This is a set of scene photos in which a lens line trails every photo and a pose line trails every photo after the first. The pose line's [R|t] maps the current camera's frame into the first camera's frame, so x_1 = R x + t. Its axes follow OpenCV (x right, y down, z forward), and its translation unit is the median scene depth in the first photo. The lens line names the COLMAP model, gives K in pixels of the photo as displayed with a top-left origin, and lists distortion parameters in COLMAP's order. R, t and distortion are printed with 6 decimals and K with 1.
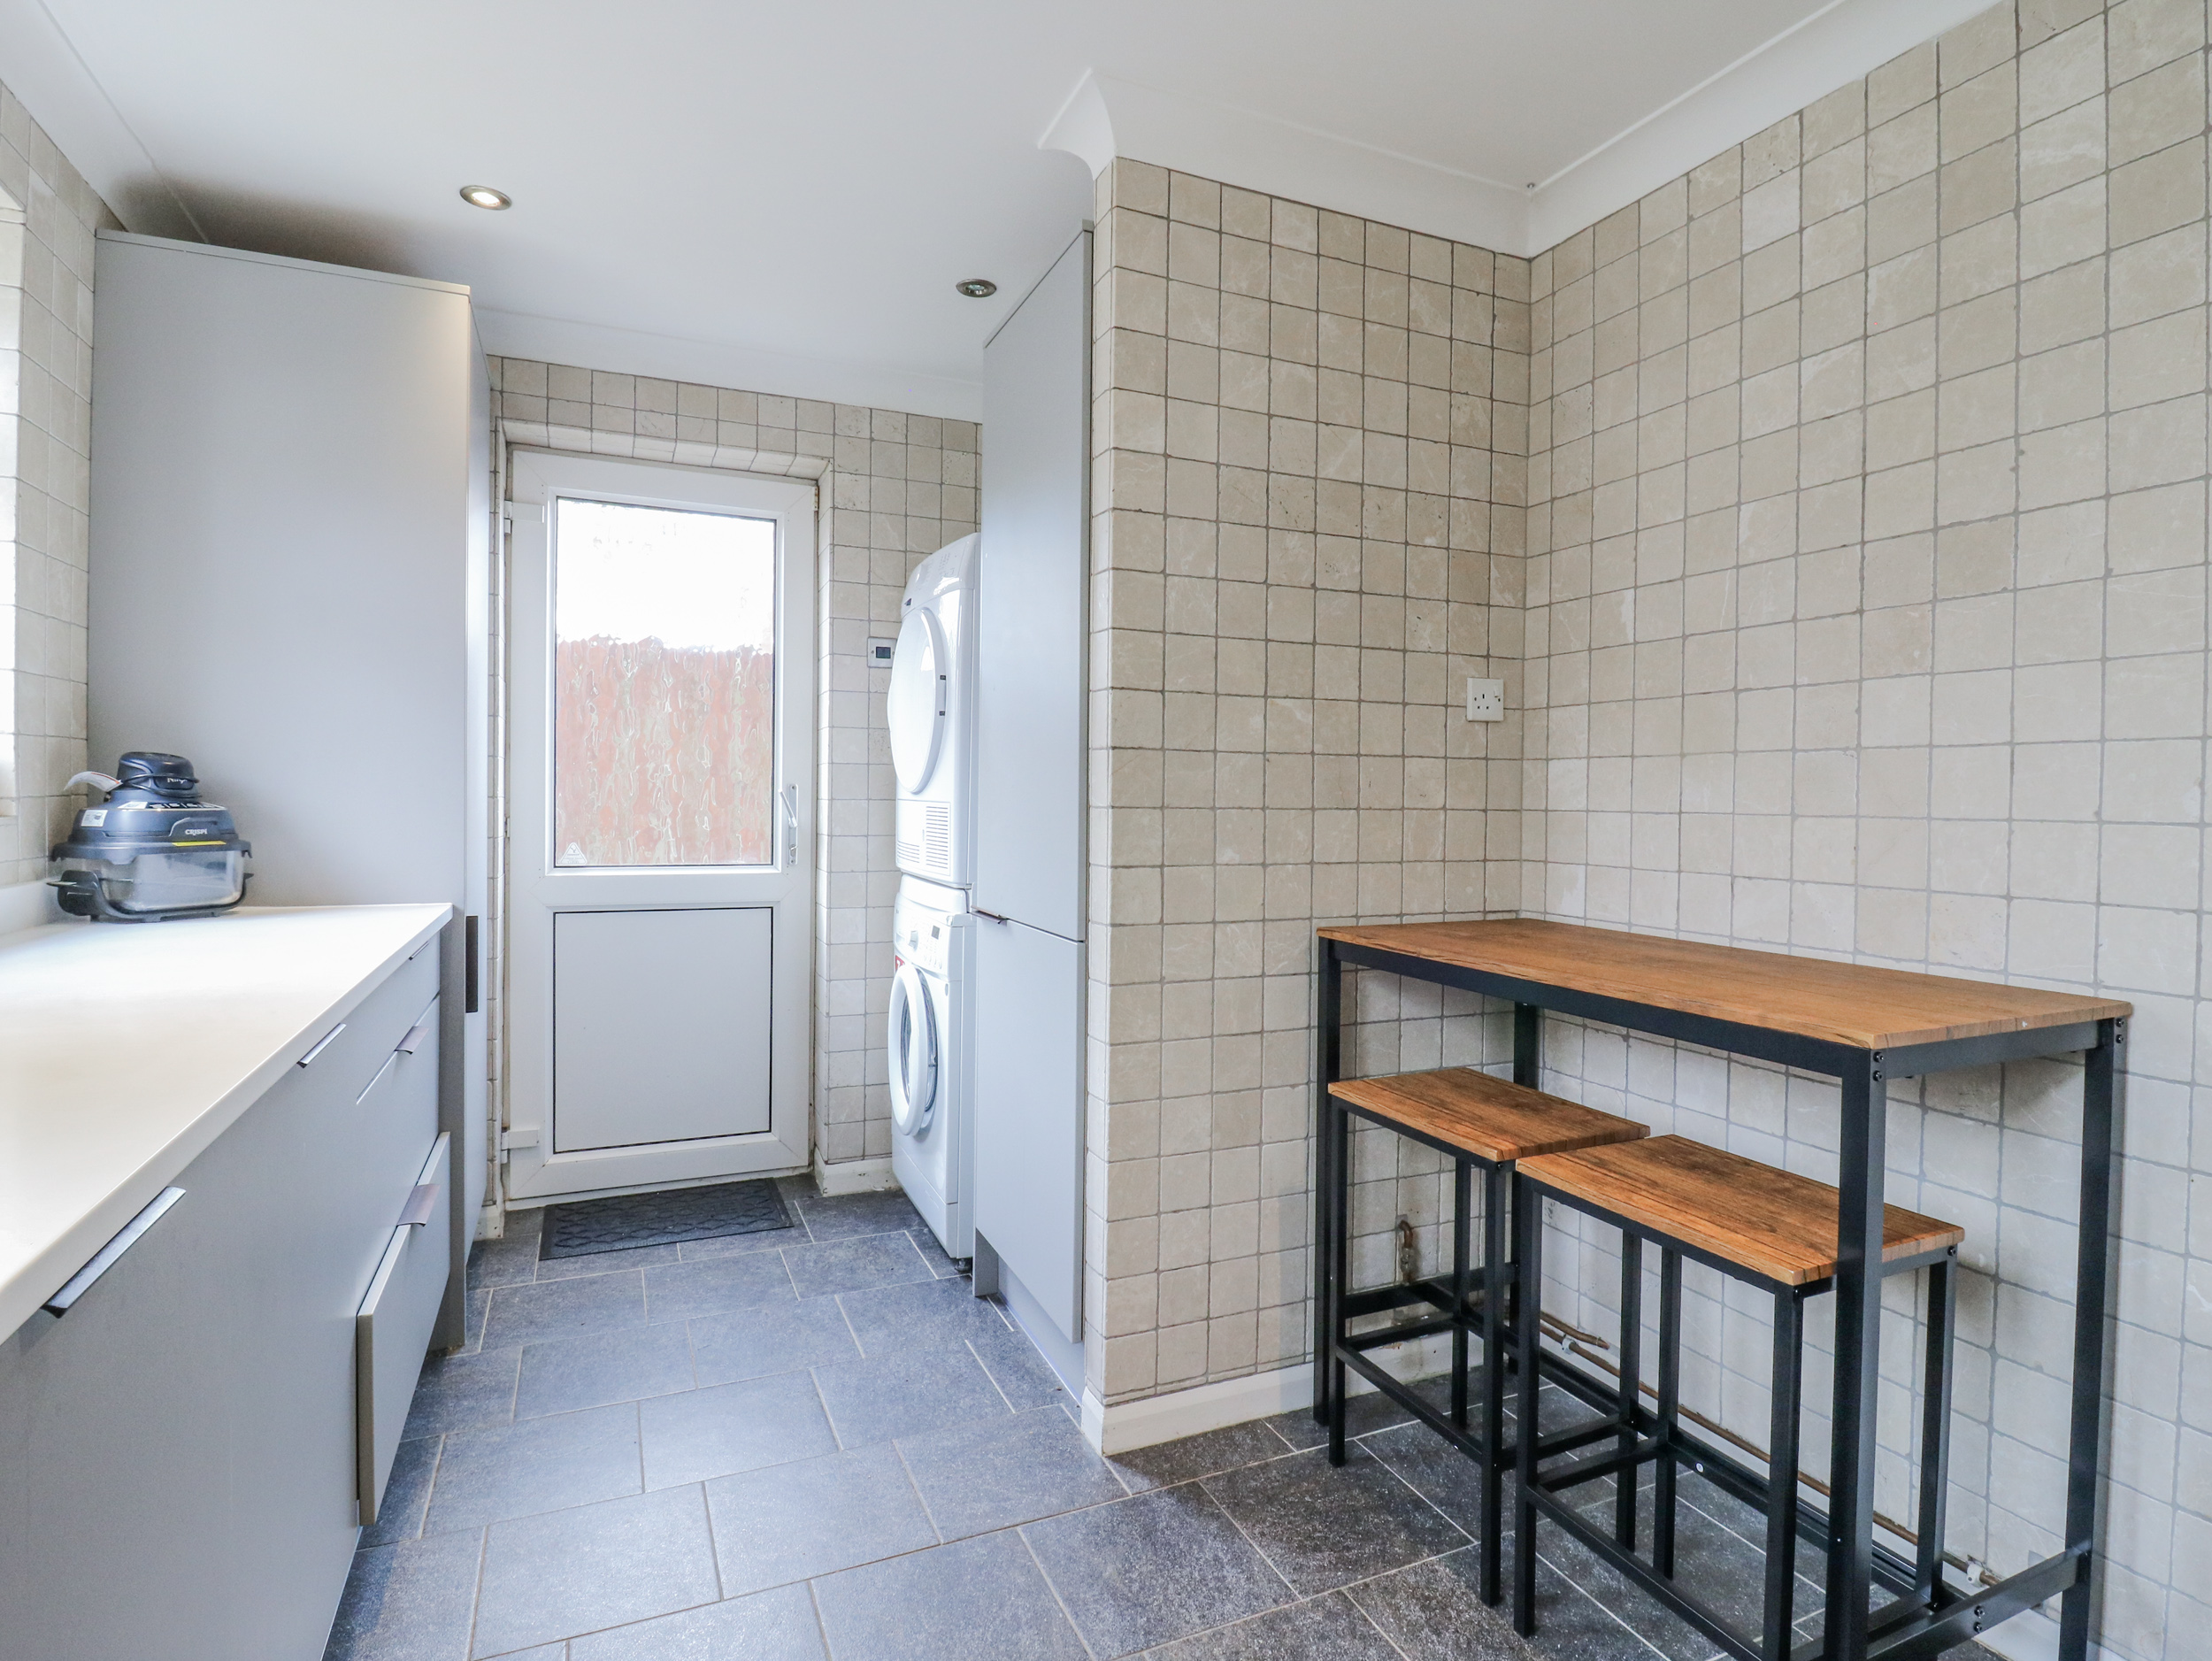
lens RADIAL K [[1151.9, 0, 1115.5], [0, 1151.9, 811.9], [0, 0, 1]] dist [0.001297, -0.013872]
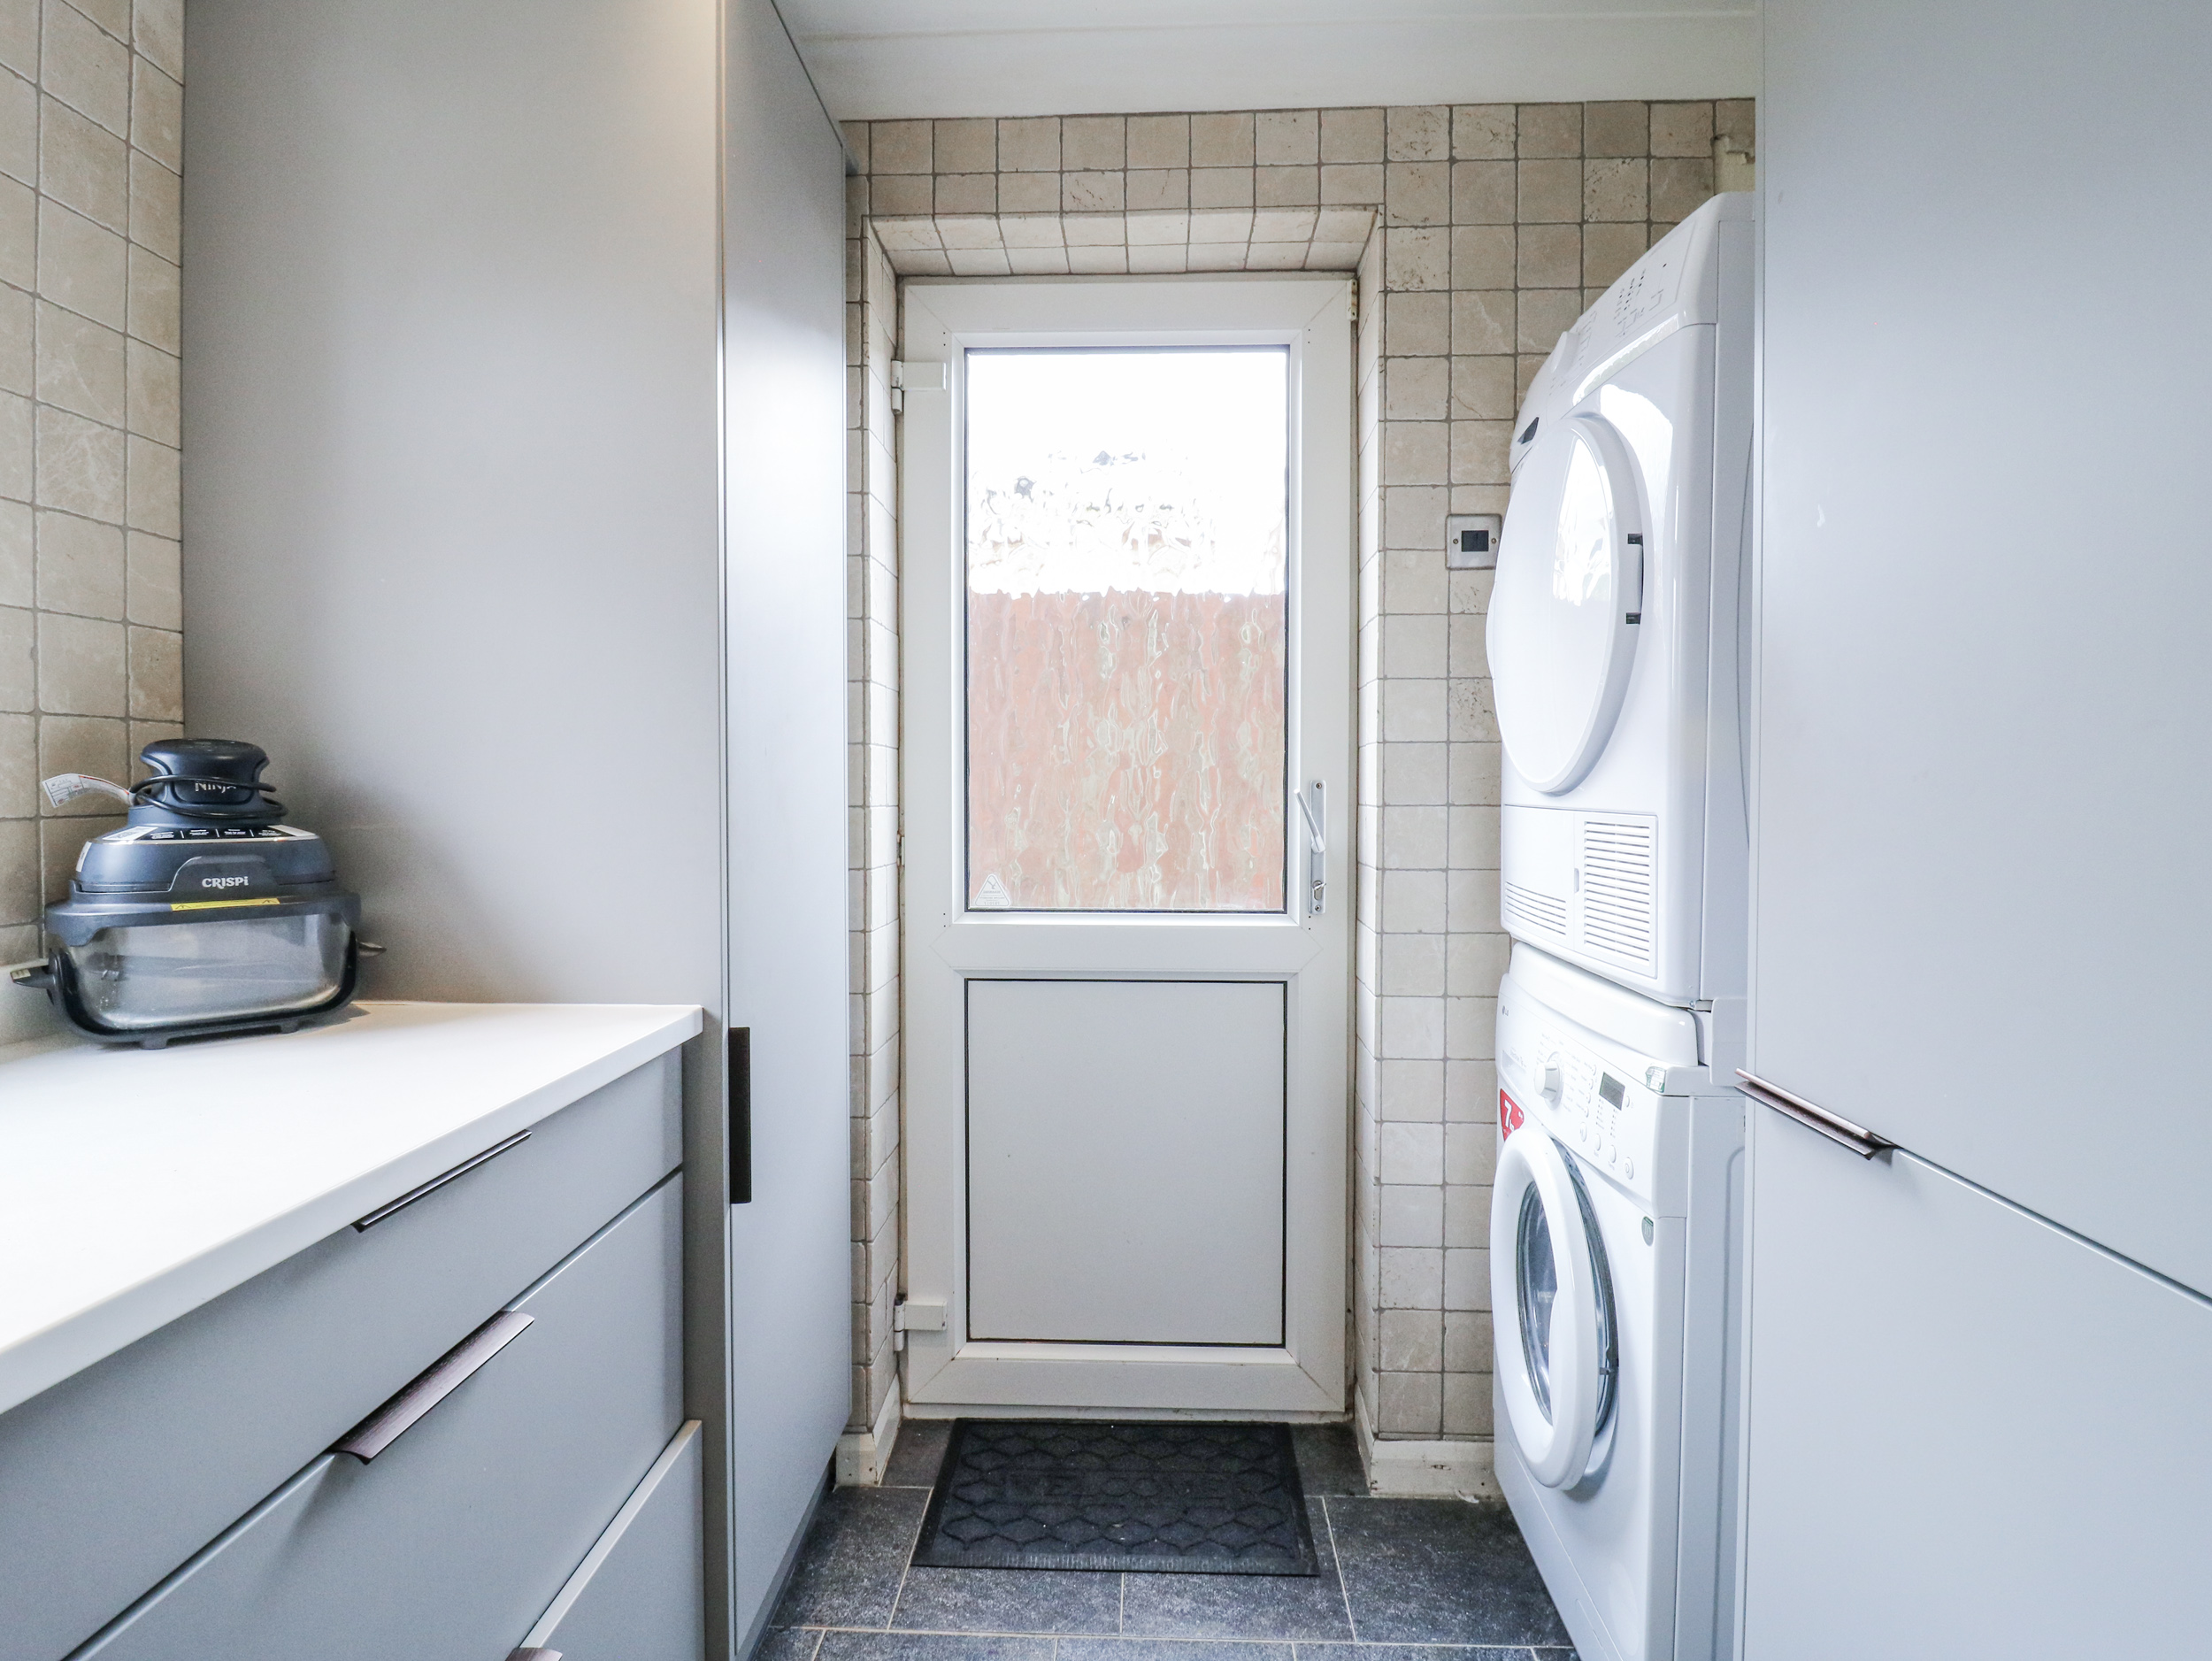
lens RADIAL K [[1151.9, 0, 1115.5], [0, 1151.9, 811.9], [0, 0, 1]] dist [0.001297, -0.013872]
pose [[0.898411, -0.003000, -0.439146, -0.119703], [0.003681, 0.999993, 0.000699, -0.009157], [0.439141, -0.002244, 0.898415, 0.445924]]
